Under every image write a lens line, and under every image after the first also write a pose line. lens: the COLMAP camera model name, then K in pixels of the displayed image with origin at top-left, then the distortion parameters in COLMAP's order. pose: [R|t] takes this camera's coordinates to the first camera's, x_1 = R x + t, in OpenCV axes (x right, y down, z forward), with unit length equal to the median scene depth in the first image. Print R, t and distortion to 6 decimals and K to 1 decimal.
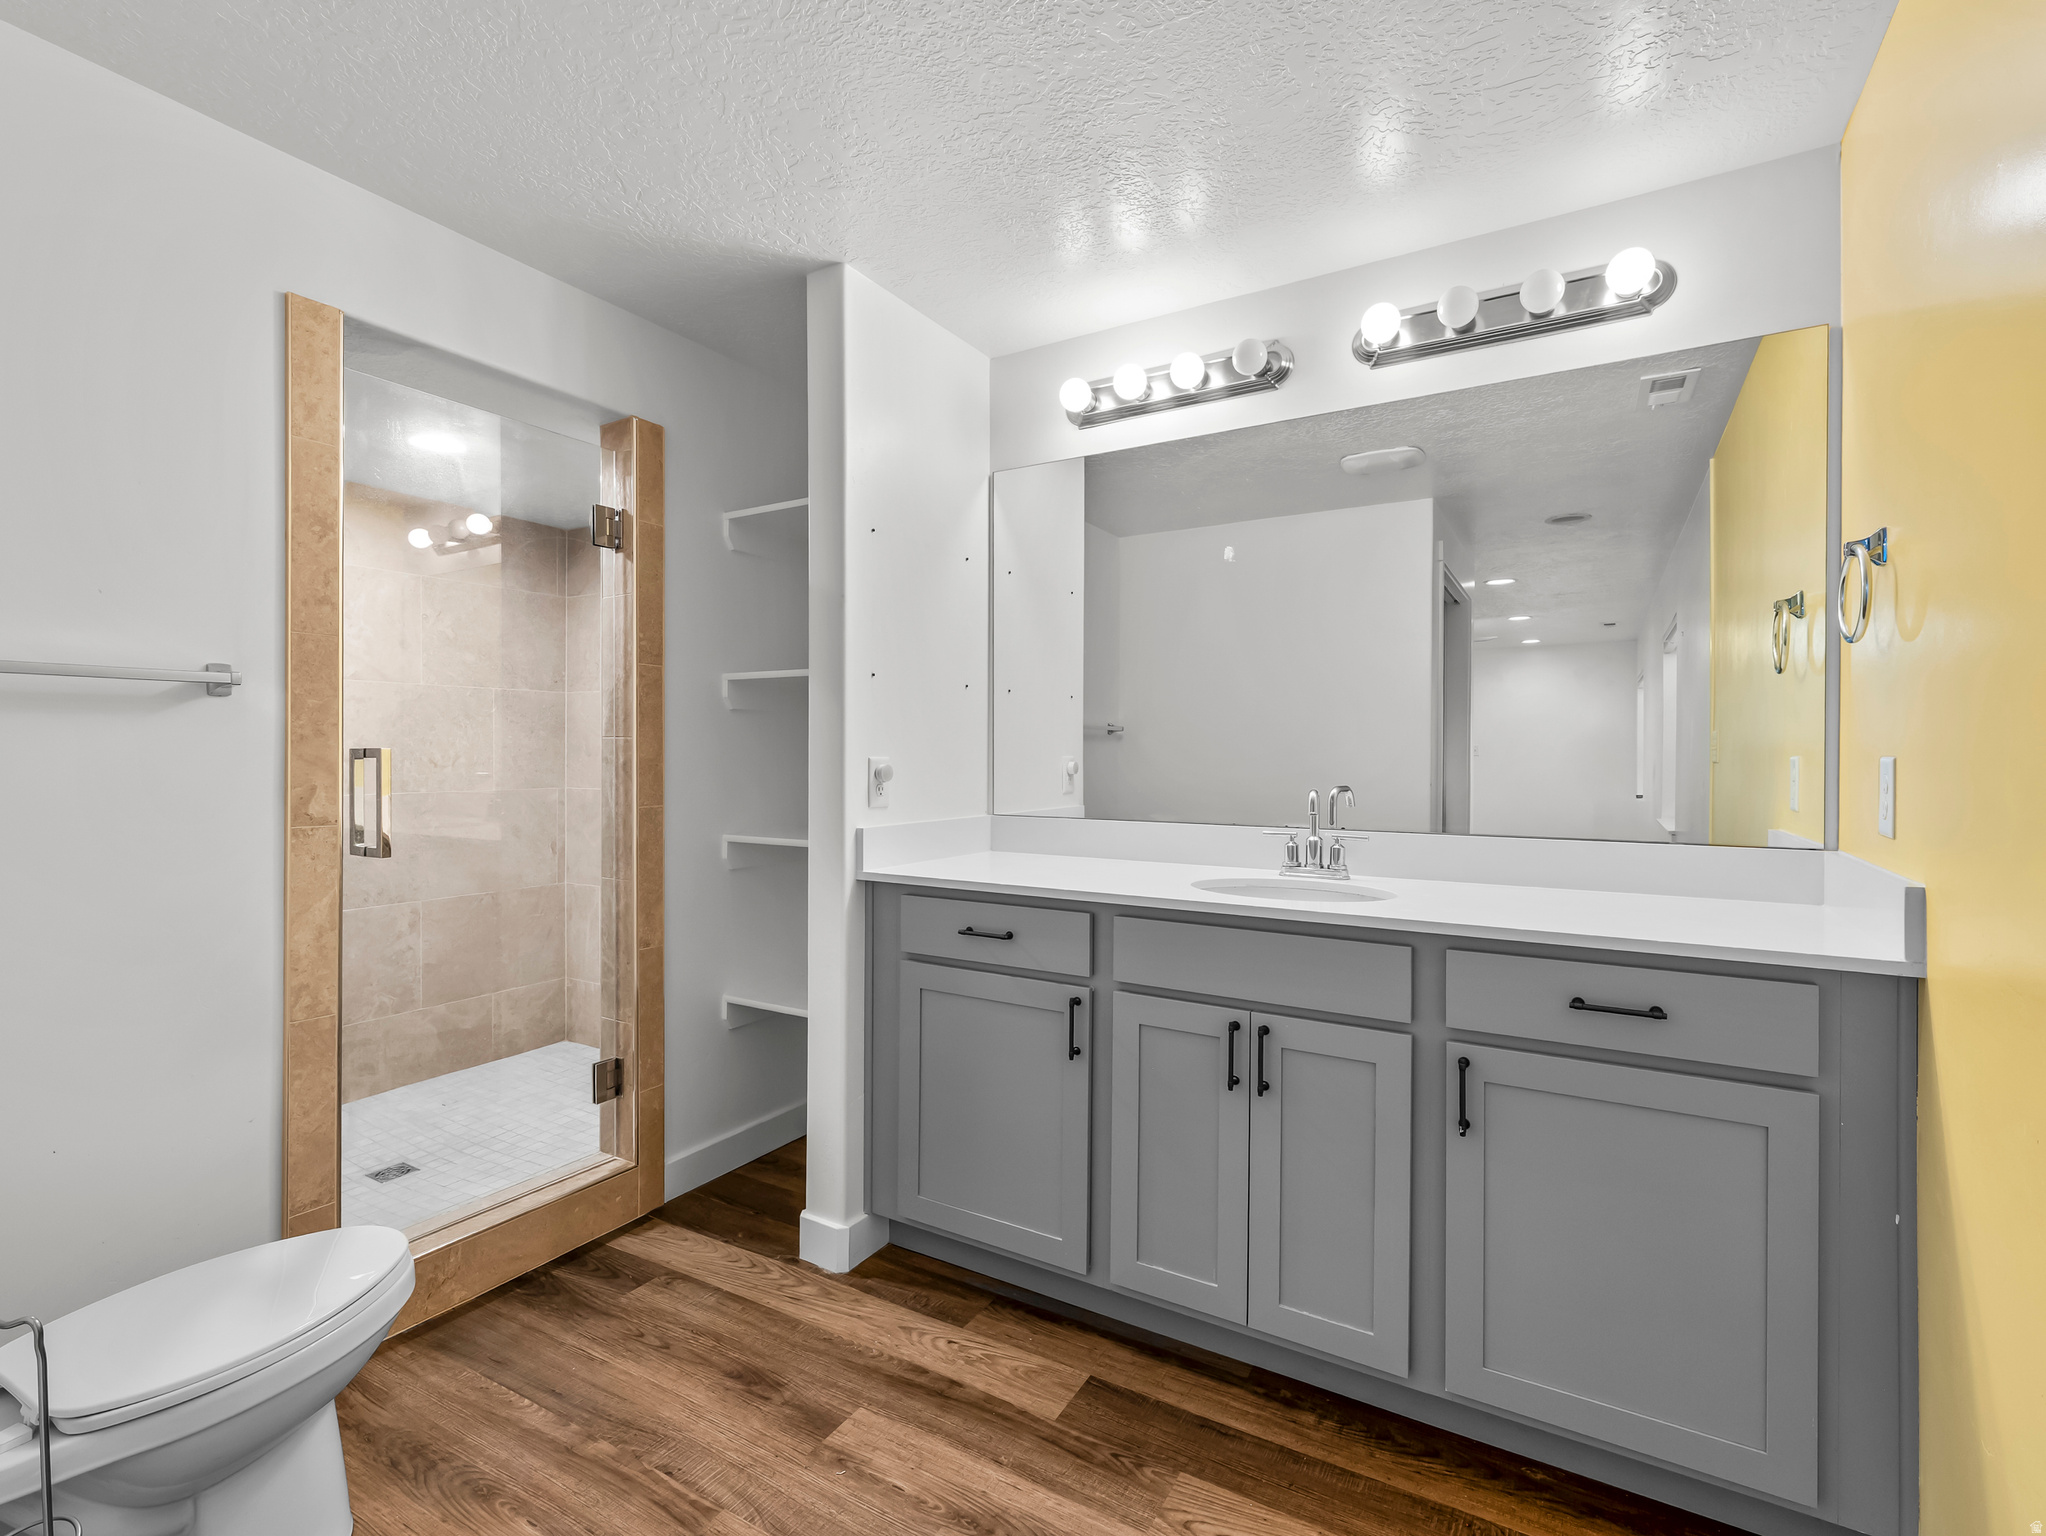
lens RADIAL K [[948.1, 0, 1018.4], [0, 948.1, 764.2], [0, 0, 1]] dist [0.006590, -0.000904]
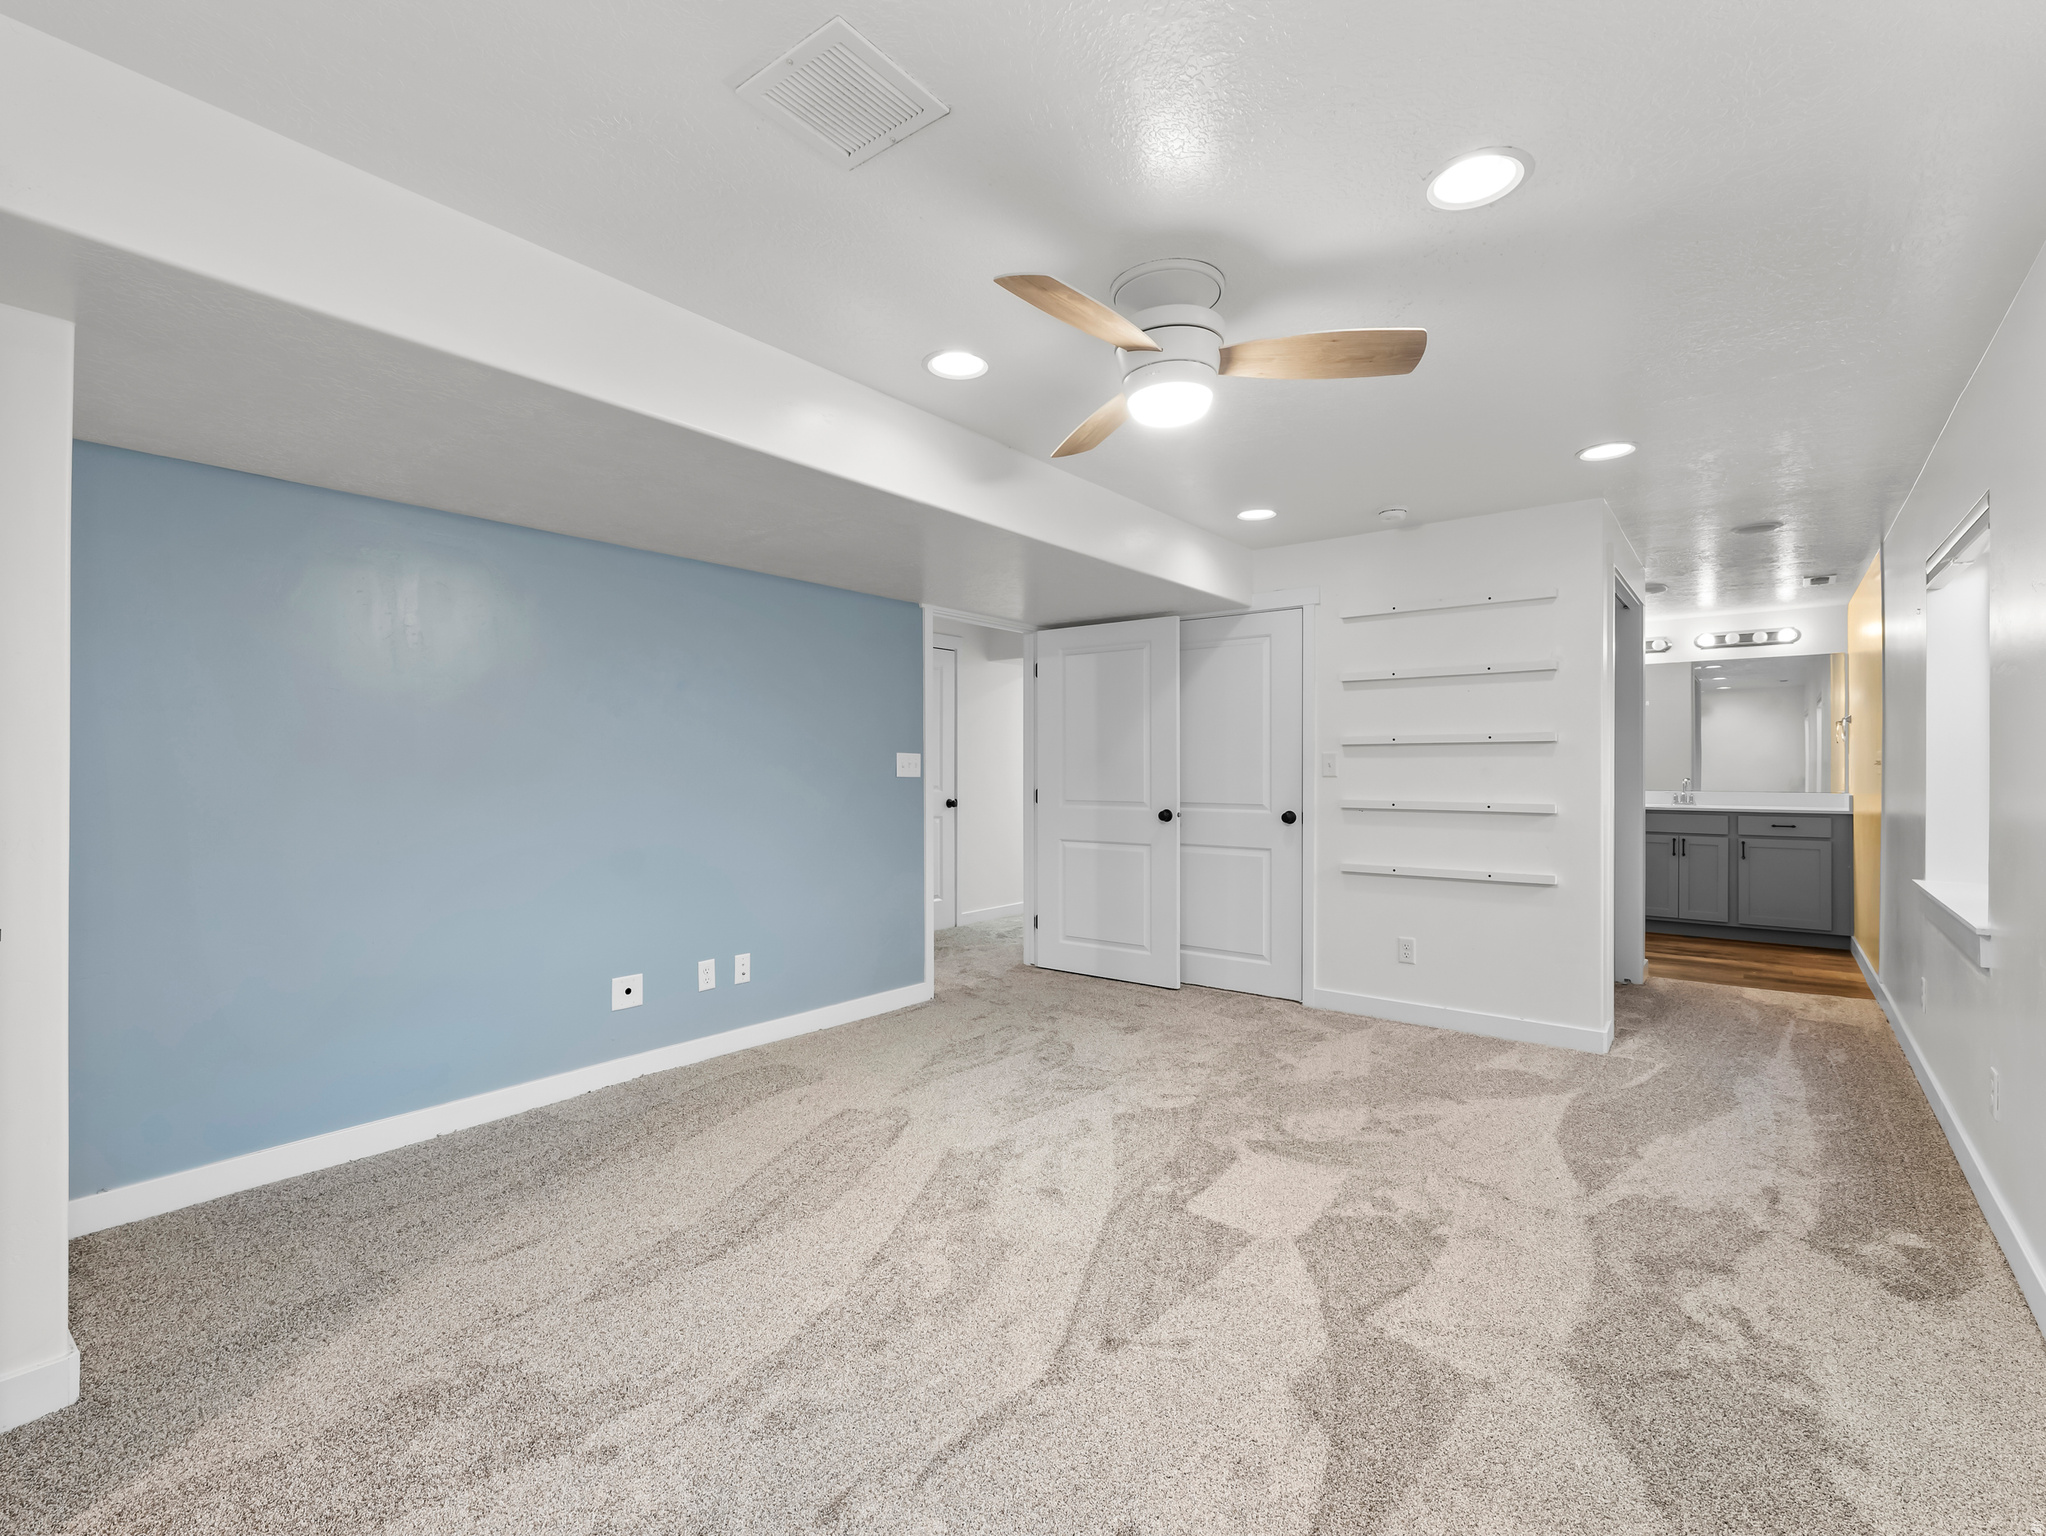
lens RADIAL K [[948.1, 0, 1027.7], [0, 948.1, 771.1], [0, 0, 1]] dist [0.006590, -0.000904]
pose [[0.991779, -0.005362, -0.127850, -2.046895], [0.004302, 0.999954, -0.008565, 0.025270], [0.127890, 0.007945, 0.991757, -3.434970]]
